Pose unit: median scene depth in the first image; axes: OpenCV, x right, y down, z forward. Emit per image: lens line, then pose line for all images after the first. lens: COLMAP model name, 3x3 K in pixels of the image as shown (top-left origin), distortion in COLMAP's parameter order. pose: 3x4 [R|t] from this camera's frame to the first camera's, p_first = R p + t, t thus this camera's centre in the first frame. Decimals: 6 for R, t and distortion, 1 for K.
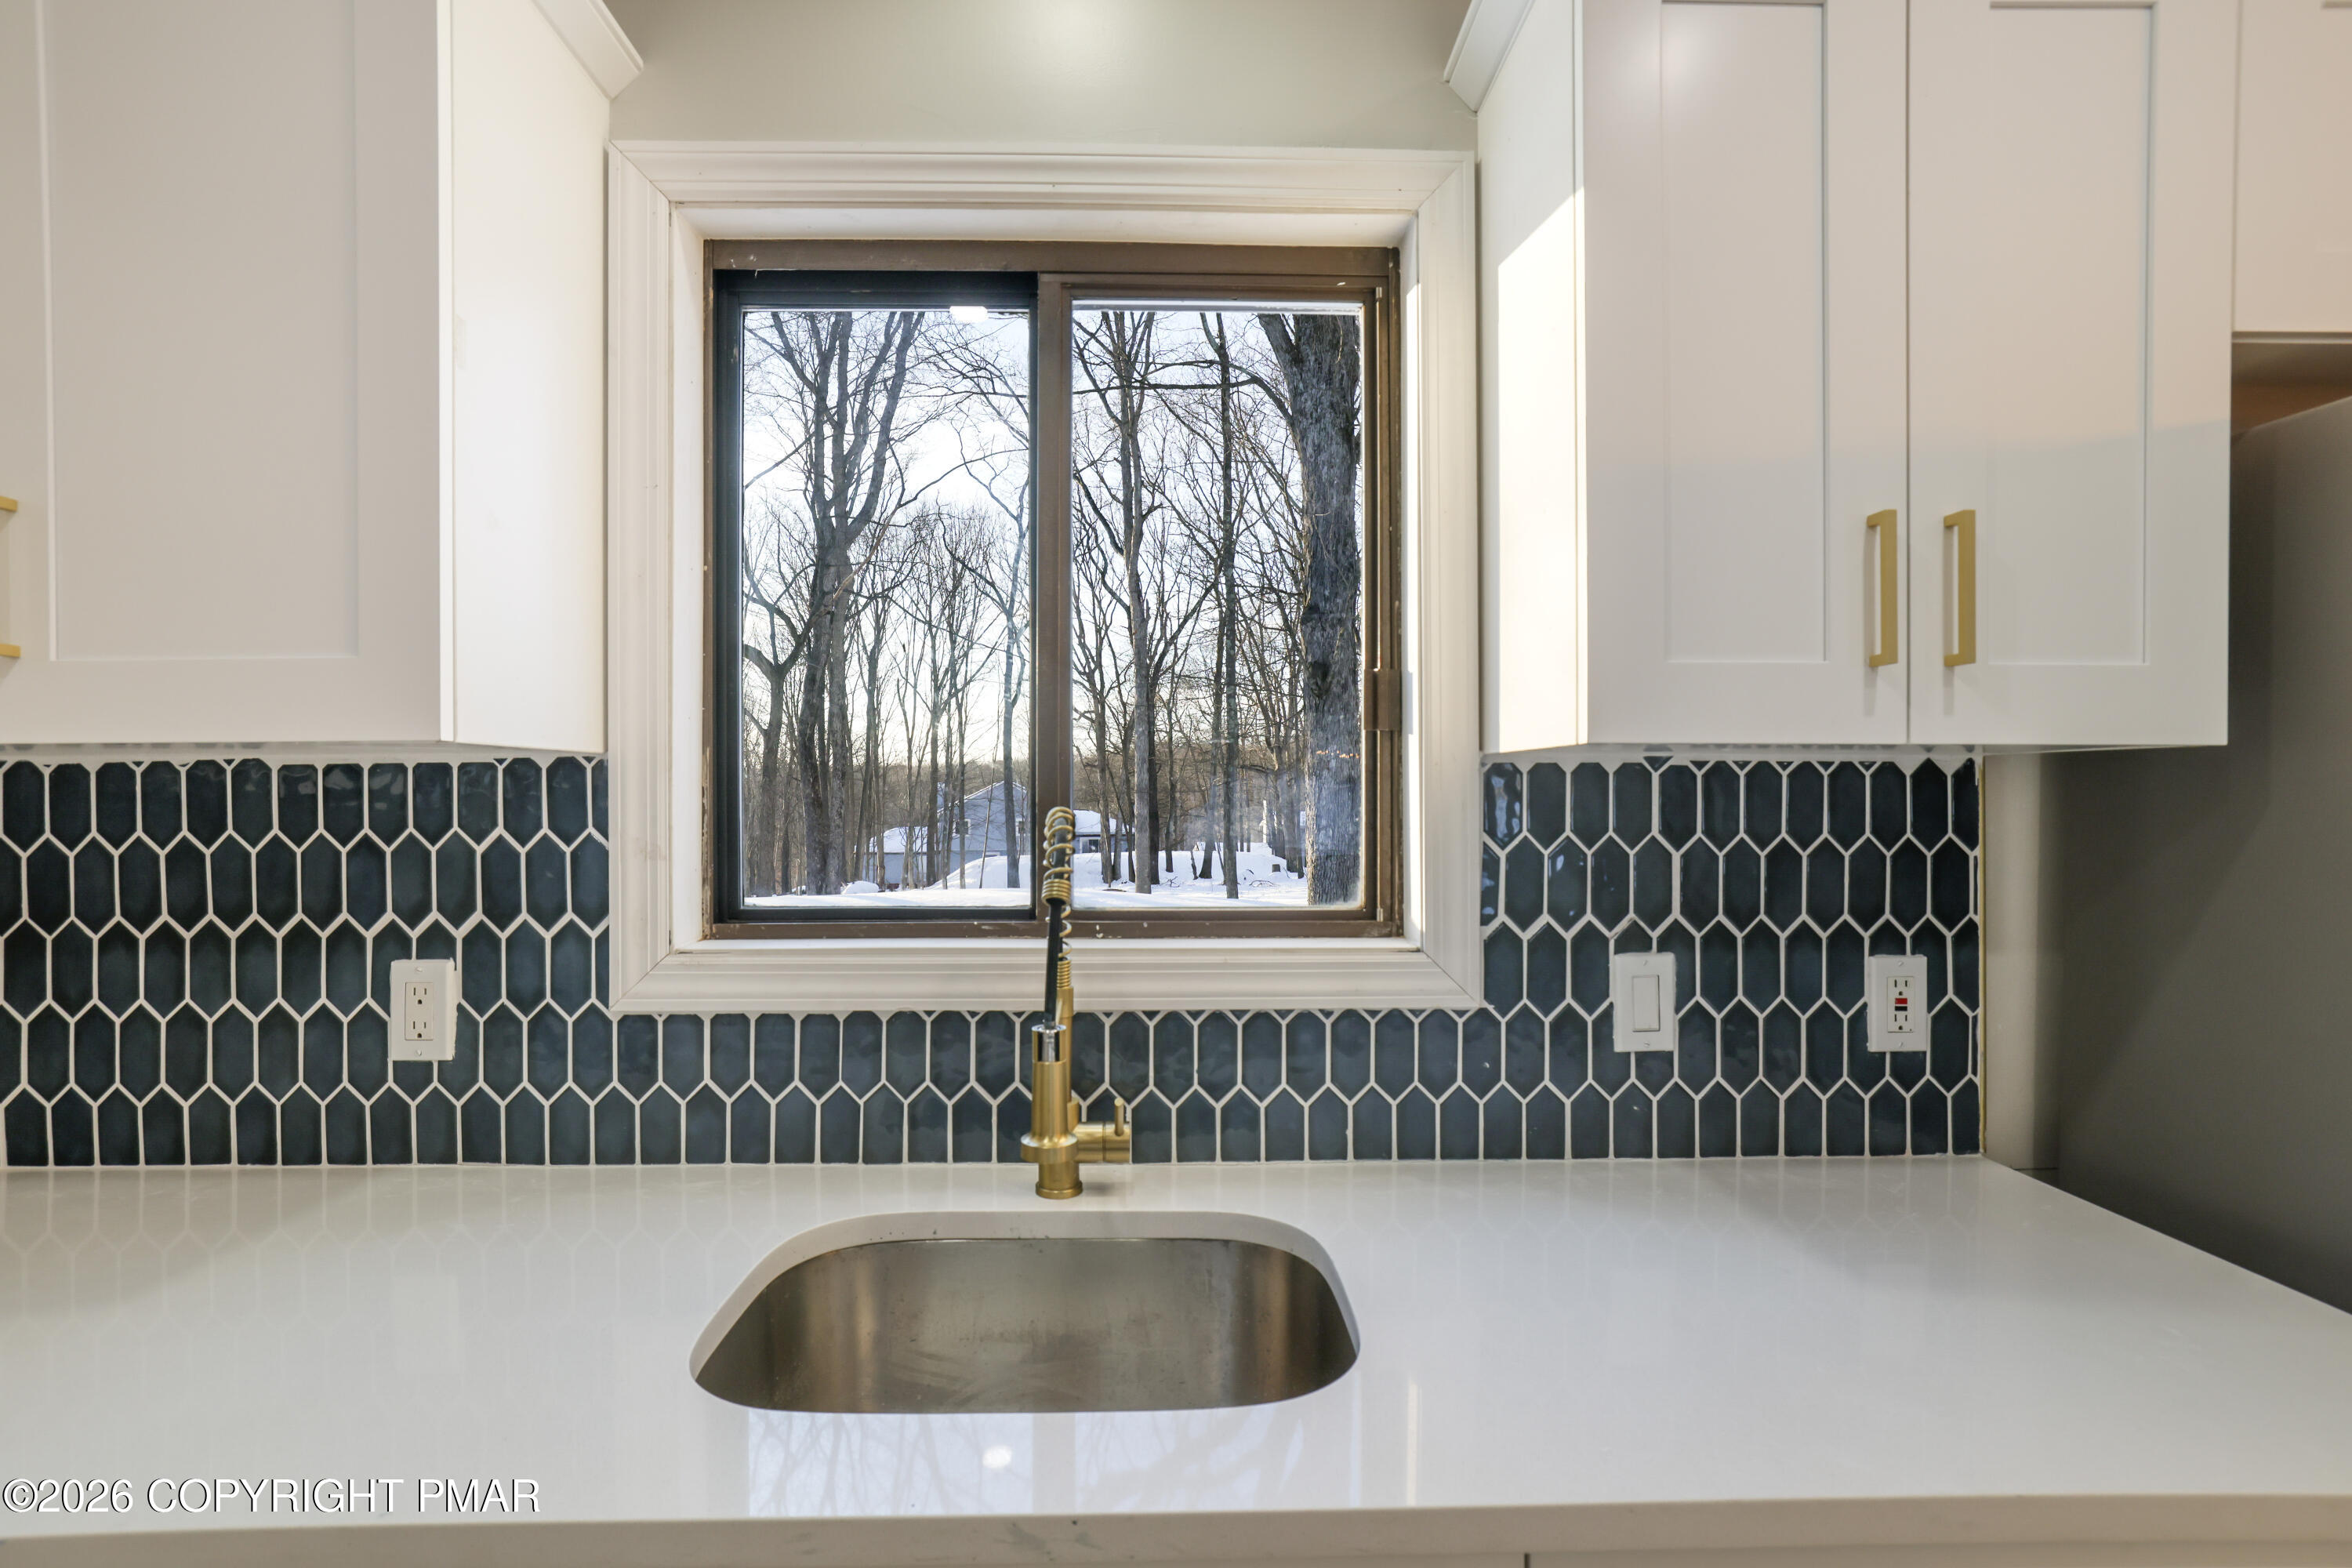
lens RADIAL K [[1149.7, 0, 1170.5], [0, 1149.7, 802.7], [0, 0, 1]] dist [-0.022264, 0.001000]
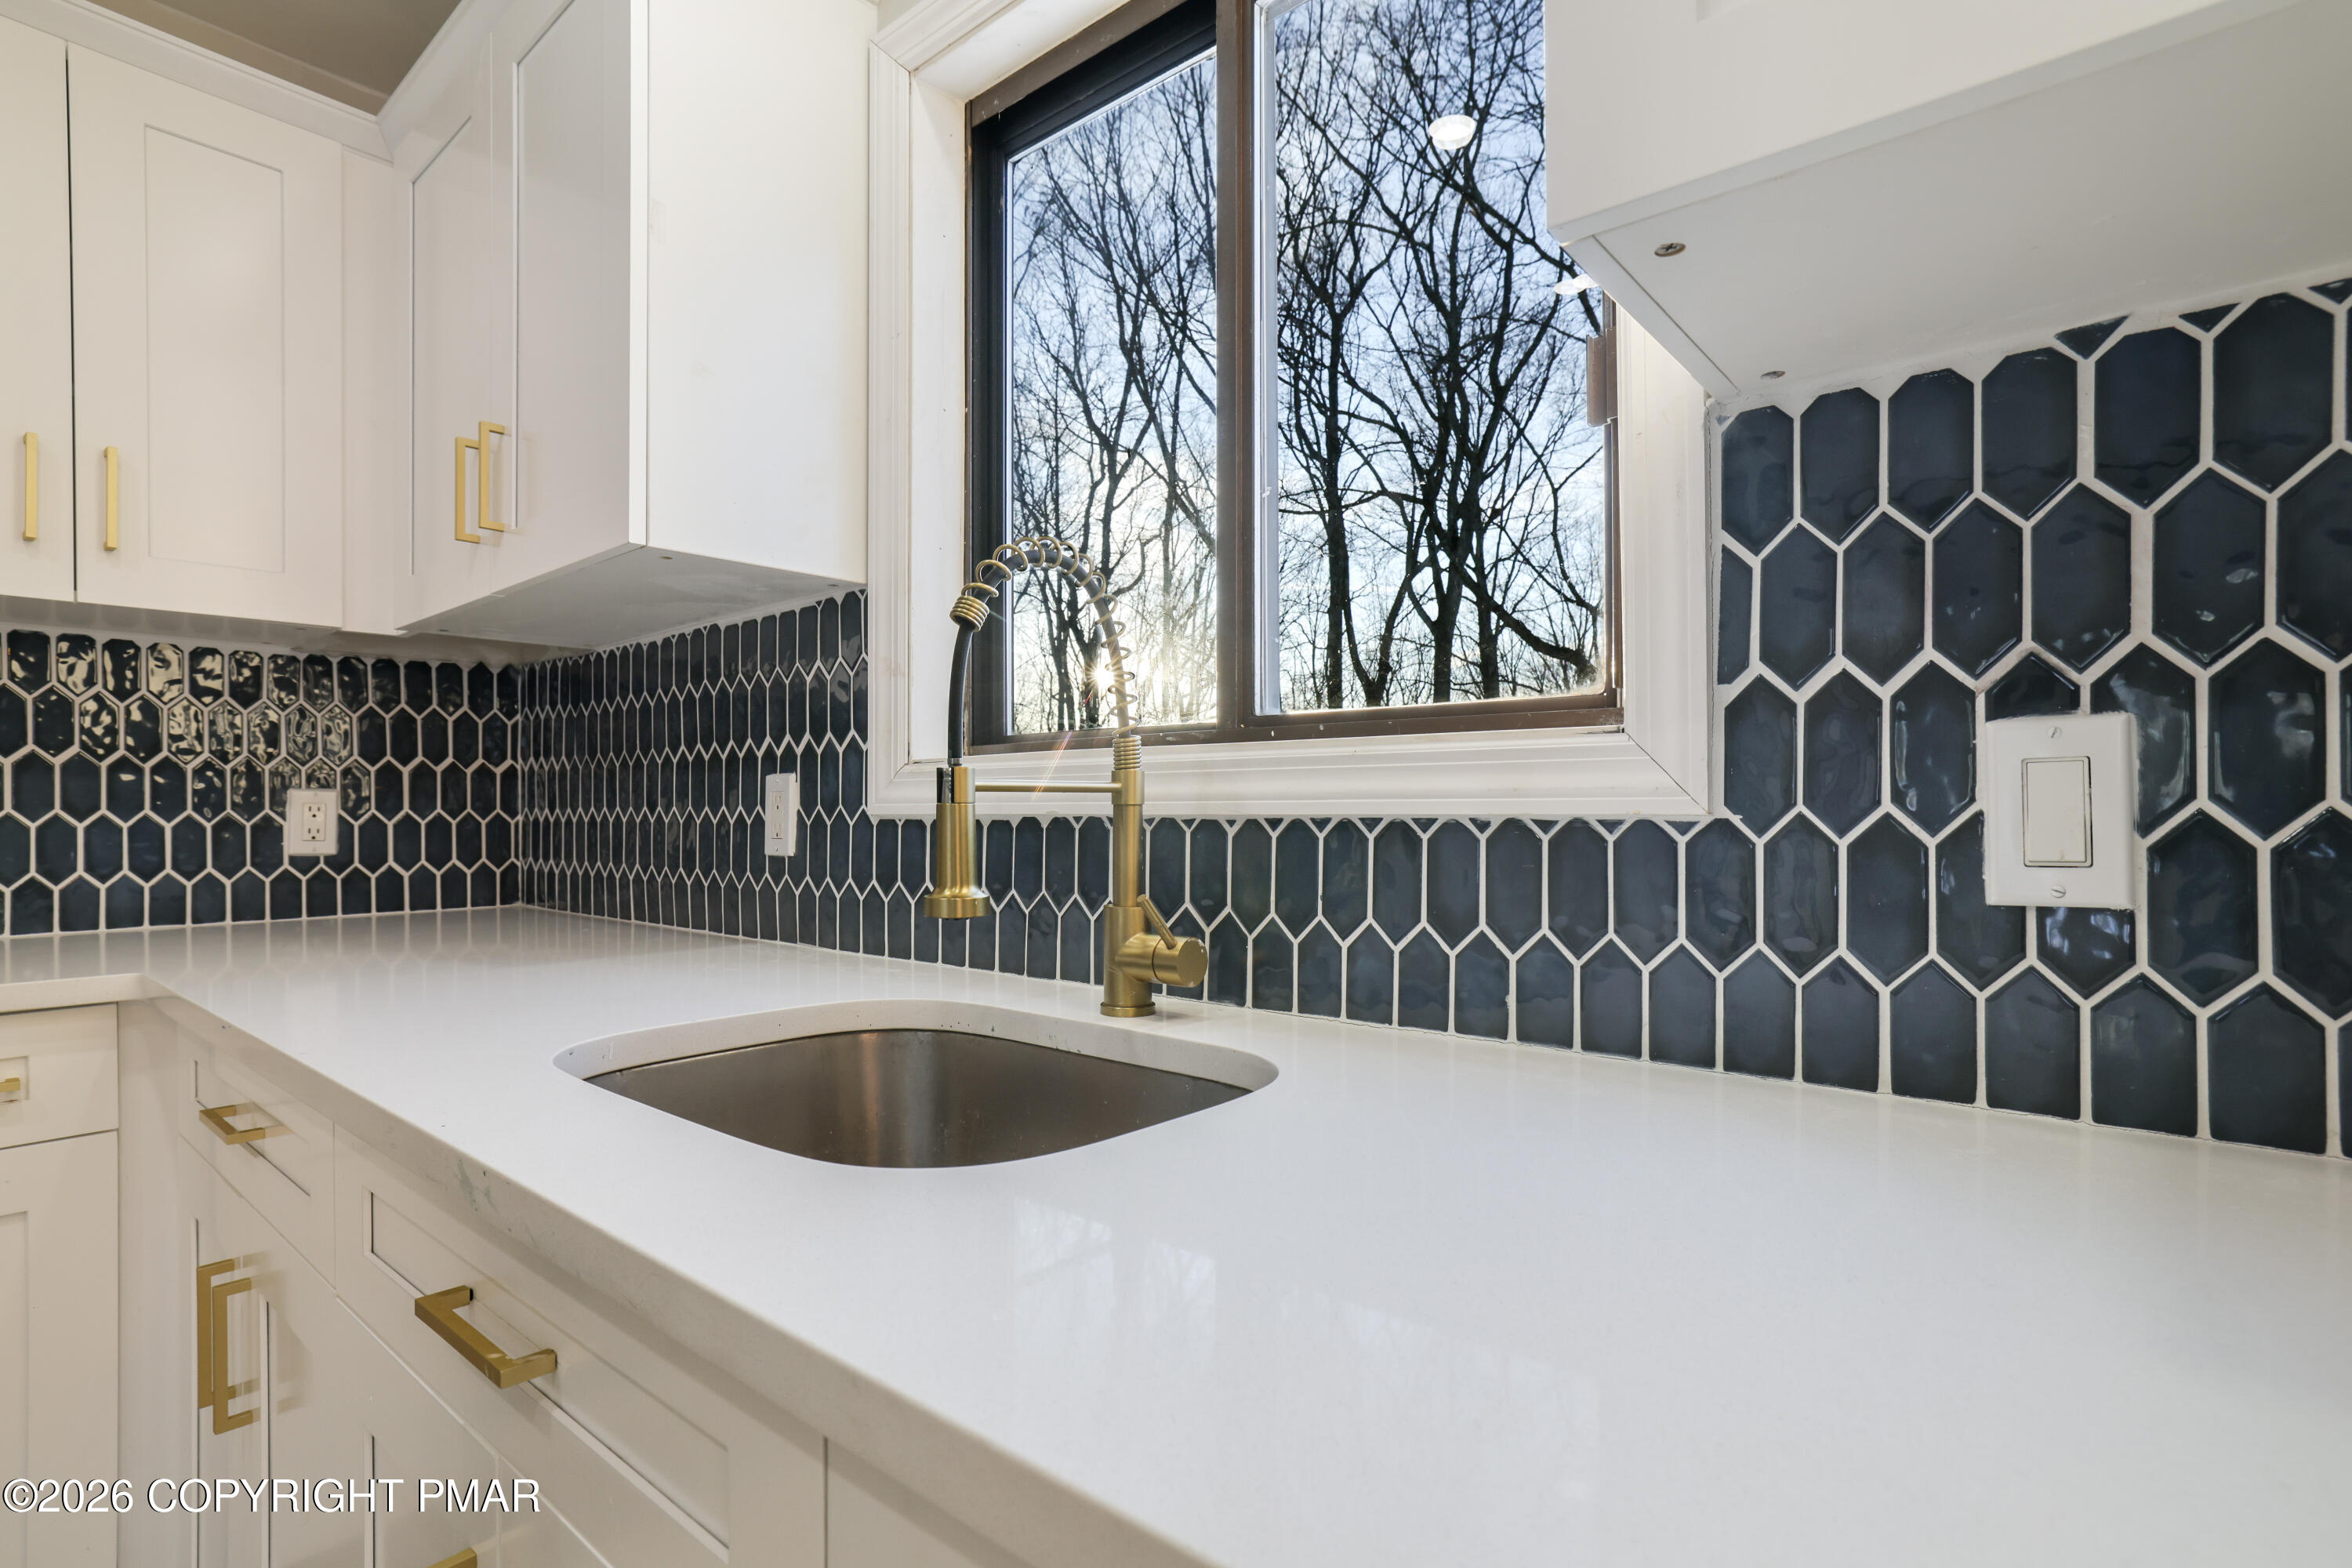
lens RADIAL K [[1149.7, 0, 1170.5], [0, 1149.7, 802.7], [0, 0, 1]] dist [-0.022264, 0.001000]
pose [[0.742822, -0.006757, -0.669455, 0.461063], [-0.002700, 0.999911, -0.013088, 0.179618], [0.669484, 0.011529, 0.742737, 0.359790]]
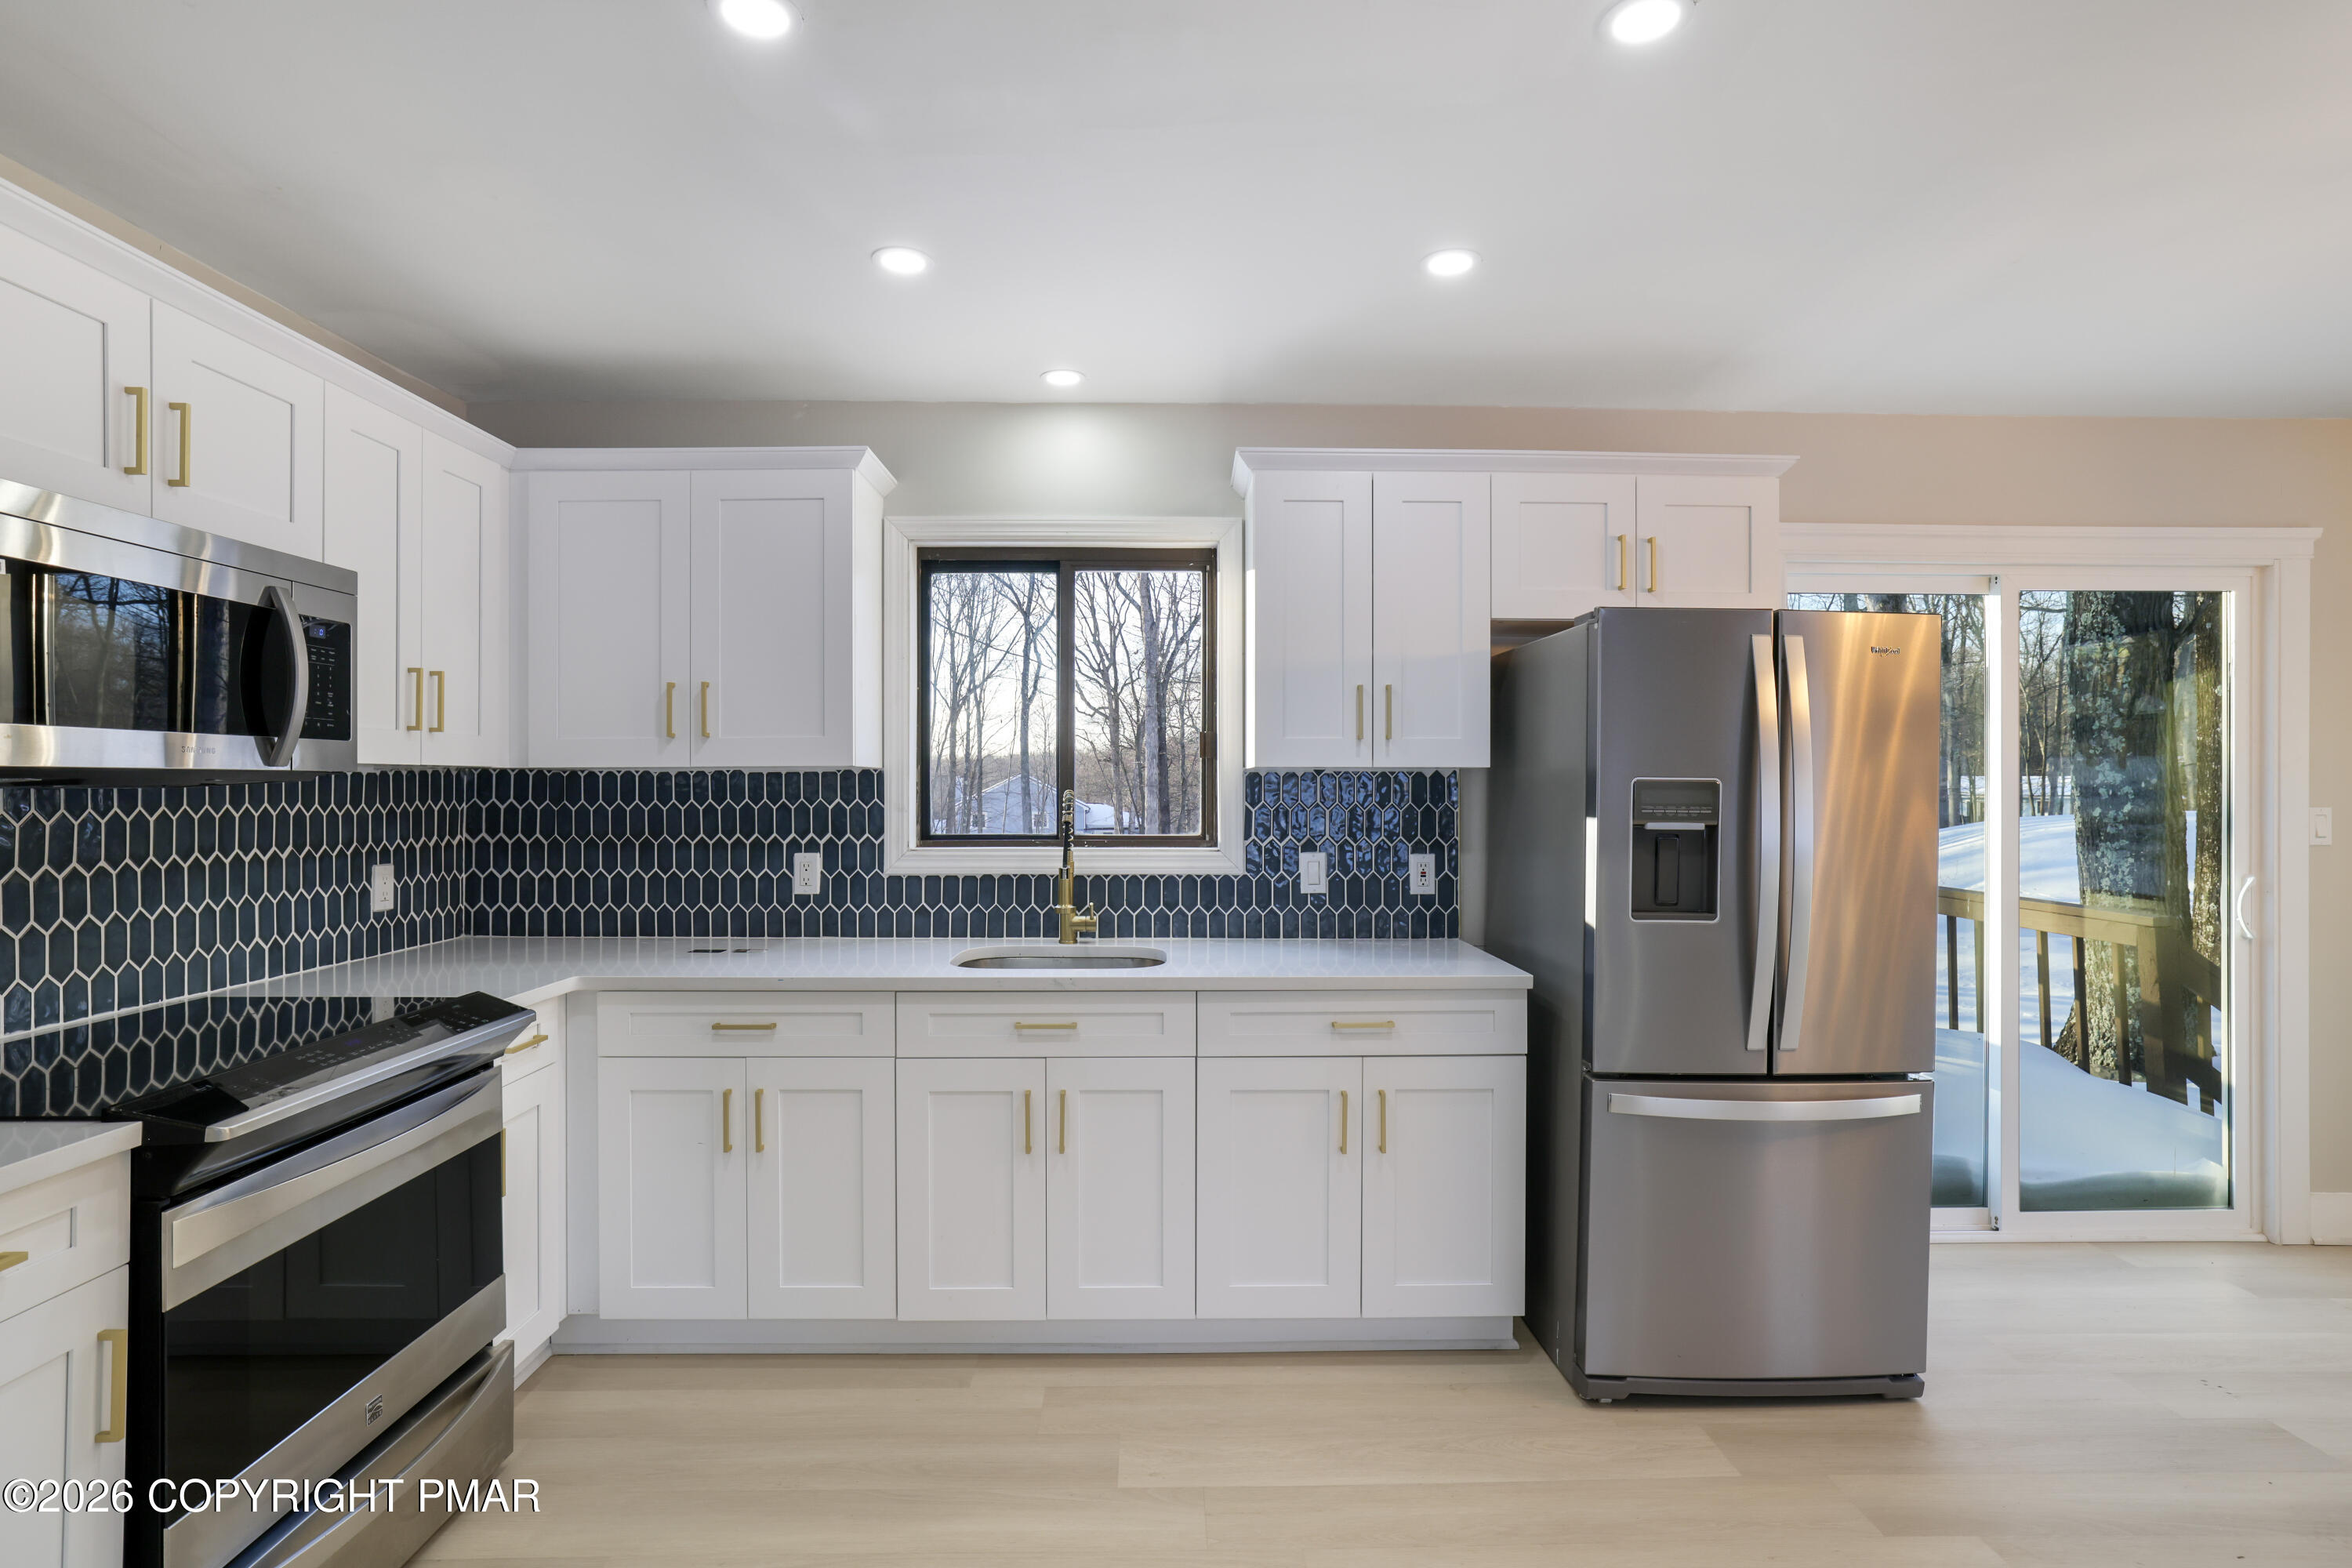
lens RADIAL K [[1128.1, 0, 1167.1], [0, 1128.1, 792.1], [0, 0, 1]] dist [-0.019705, 0.000928]
pose [[0.999895, 0.001391, -0.014405, 0.143387], [-0.001445, 0.999992, -0.003717, 0.015767], [0.014400, 0.003737, 0.999889, -1.361122]]
